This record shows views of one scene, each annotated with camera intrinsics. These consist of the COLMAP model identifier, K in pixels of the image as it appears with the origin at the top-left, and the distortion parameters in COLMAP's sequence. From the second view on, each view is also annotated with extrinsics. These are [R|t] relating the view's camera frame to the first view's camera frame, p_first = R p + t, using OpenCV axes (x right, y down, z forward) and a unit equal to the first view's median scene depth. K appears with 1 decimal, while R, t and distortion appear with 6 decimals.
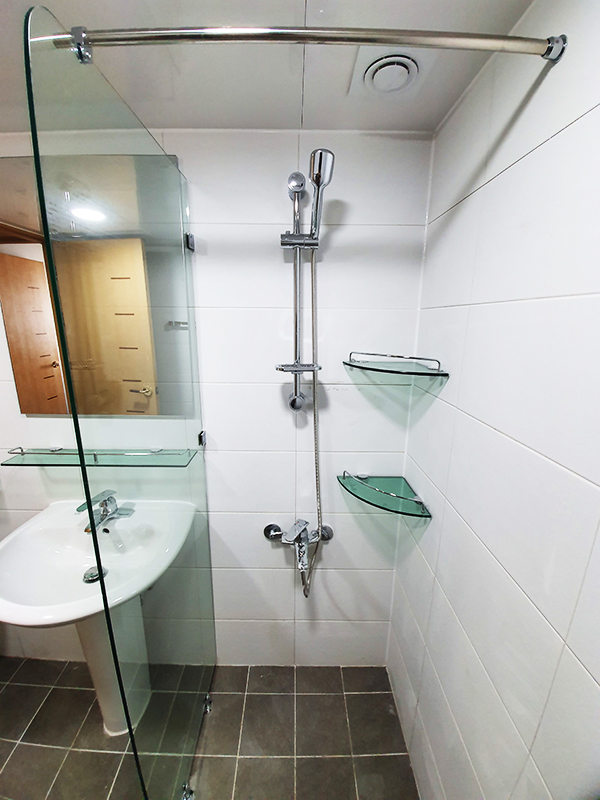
lens RADIAL K [[316.0, 0, 298.0], [0, 316.0, 391.7], [0, 0, 1]] dist [-0.000993, -0.010594]
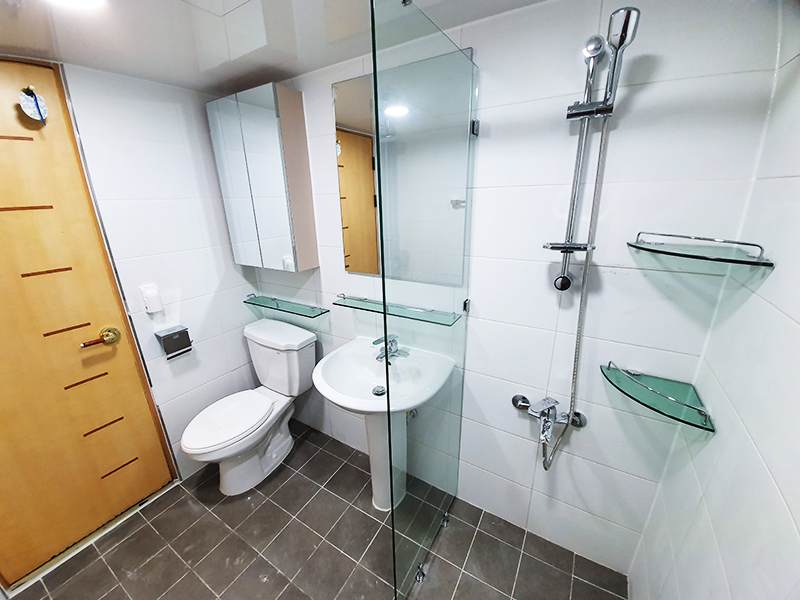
lens RADIAL K [[316.0, 0, 393.6], [0, 316.0, 302.6], [0, 0, 1]] dist [-0.000993, -0.010594]
pose [[0.850639, 0.136186, -0.507805, 0.052170], [-0.084287, 0.988701, 0.123962, 0.017930], [0.518949, -0.062645, 0.852506, -0.116264]]
